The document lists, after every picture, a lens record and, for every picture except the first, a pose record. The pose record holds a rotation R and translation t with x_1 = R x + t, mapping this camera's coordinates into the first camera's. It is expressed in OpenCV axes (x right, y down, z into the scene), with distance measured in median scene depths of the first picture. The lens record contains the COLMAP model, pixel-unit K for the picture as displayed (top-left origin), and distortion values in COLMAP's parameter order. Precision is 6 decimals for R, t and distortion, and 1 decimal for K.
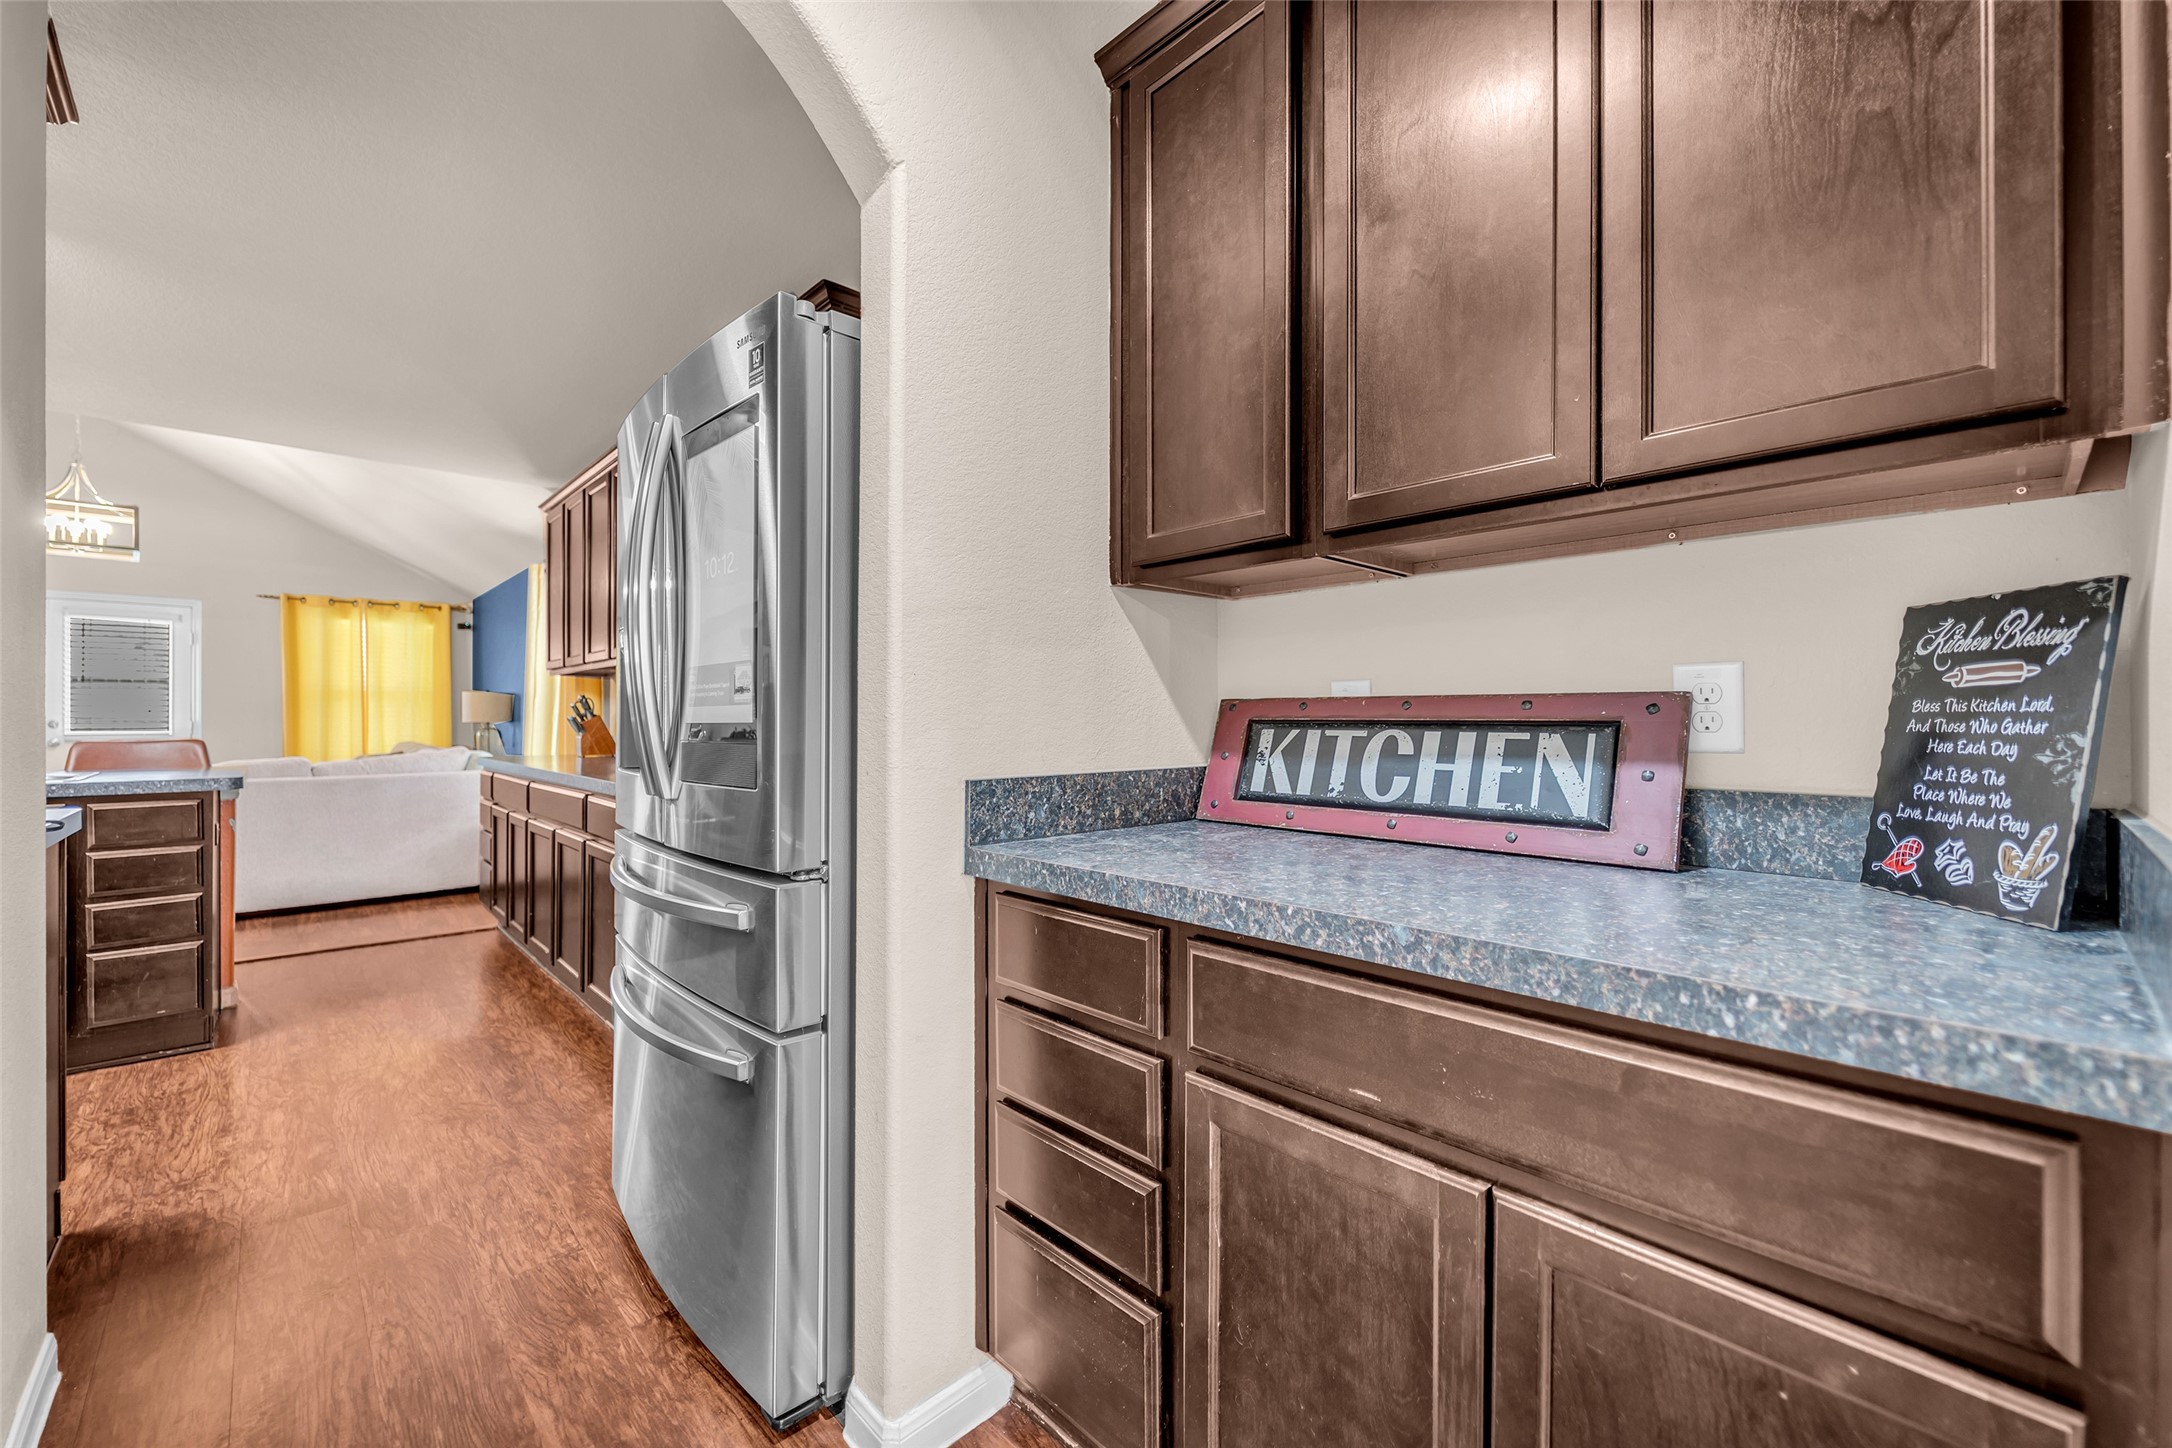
lens RADIAL K [[877.3, 0, 1074.8], [0, 877.3, 725.7], [0, 0, 1]] dist [-0.002346, -0.000586]
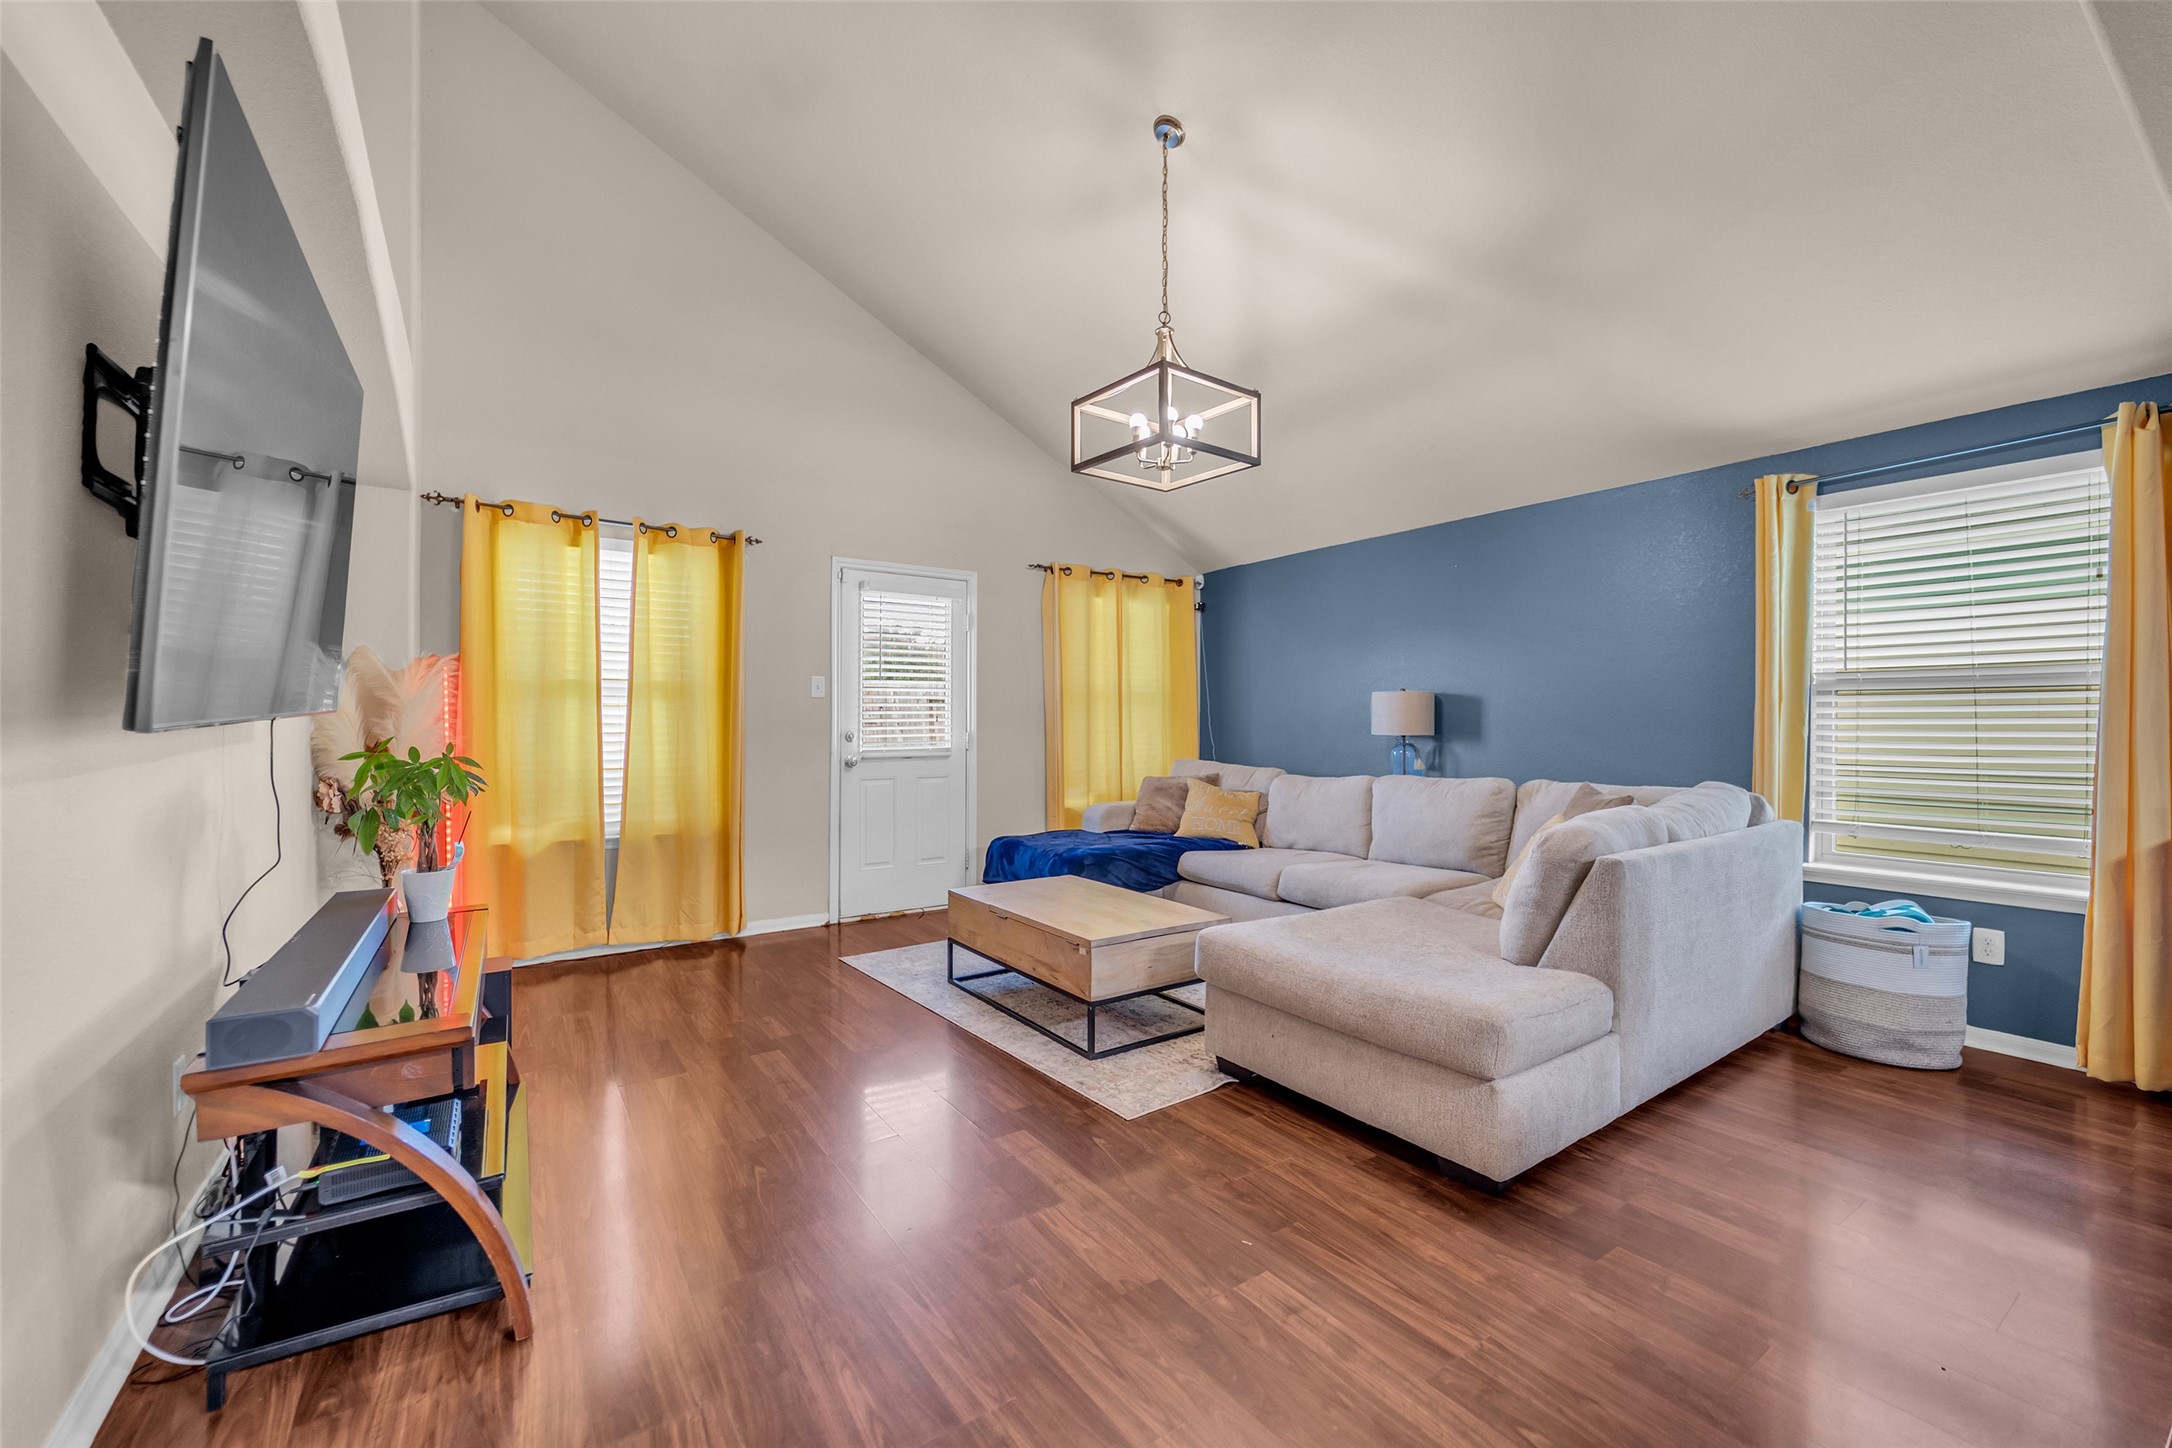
lens RADIAL K [[877.3, 0, 1095.6], [0, 877.3, 723.7], [0, 0, 1]] dist [-0.002346, -0.000586]
pose [[0.987585, 0.005869, -0.156975, -1.113872], [-0.005986, 0.999982, -0.000271, -0.018258], [0.156970, 0.001207, 0.987603, 0.388067]]
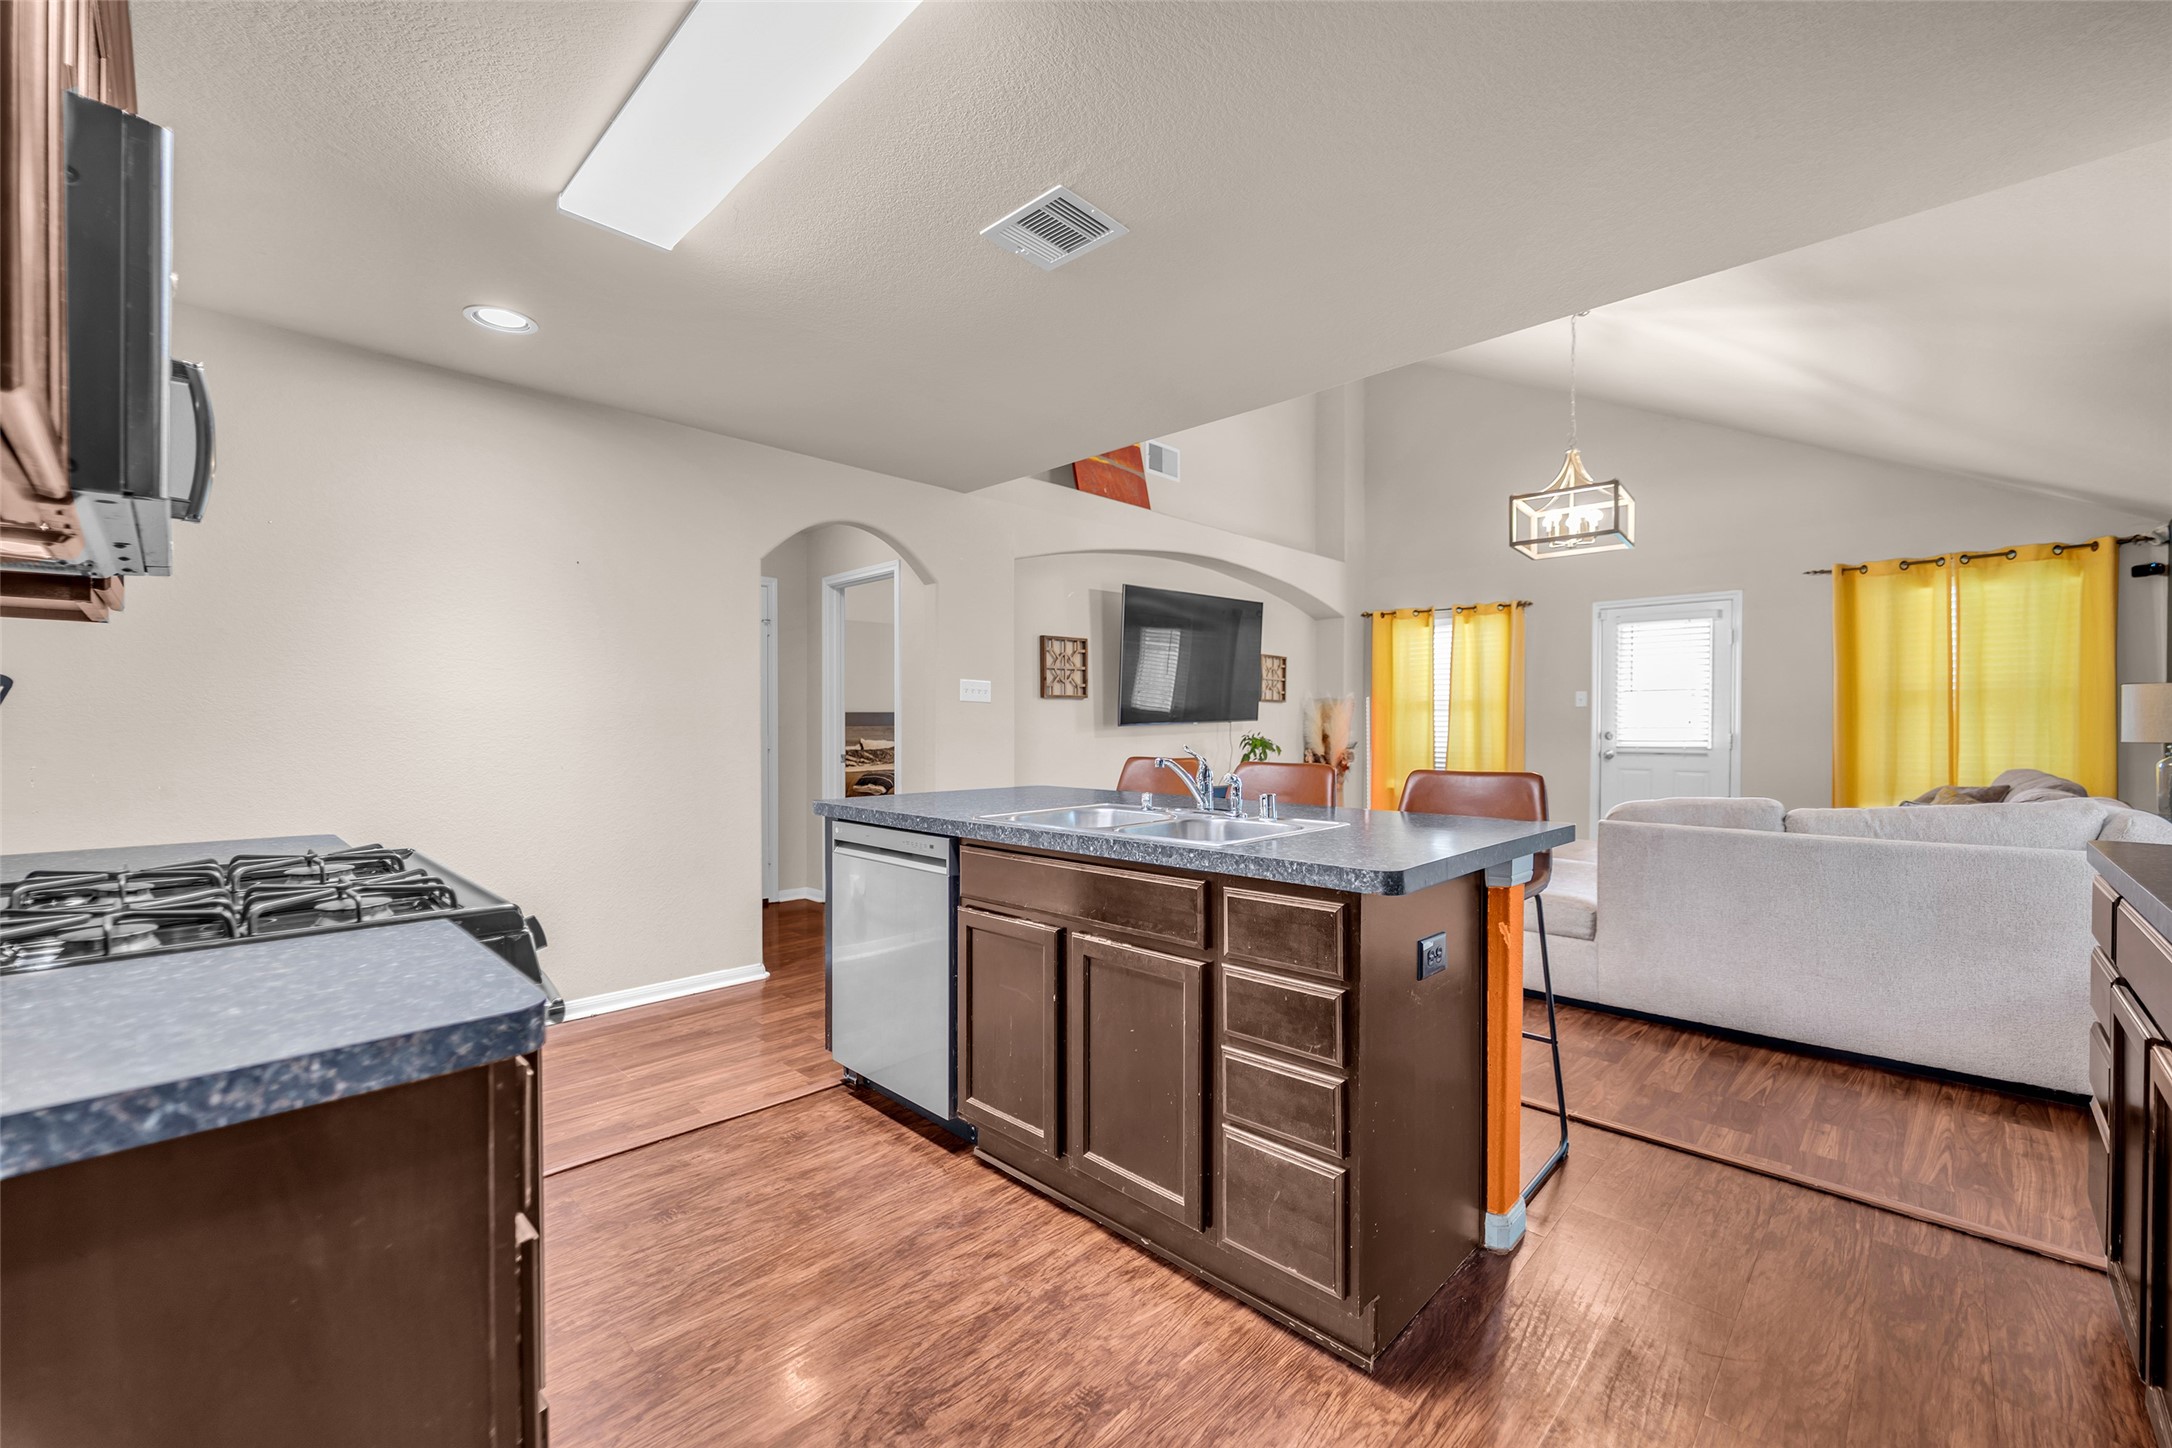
lens RADIAL K [[877.3, 0, 1087.4], [0, 877.3, 729.2], [0, 0, 1]] dist [-0.002346, -0.000586]
pose [[0.052361, 0.006572, -0.998607, -0.278754], [-0.008691, 0.999943, 0.006125, -0.013495], [0.998590, 0.008358, 0.052415, 0.476105]]
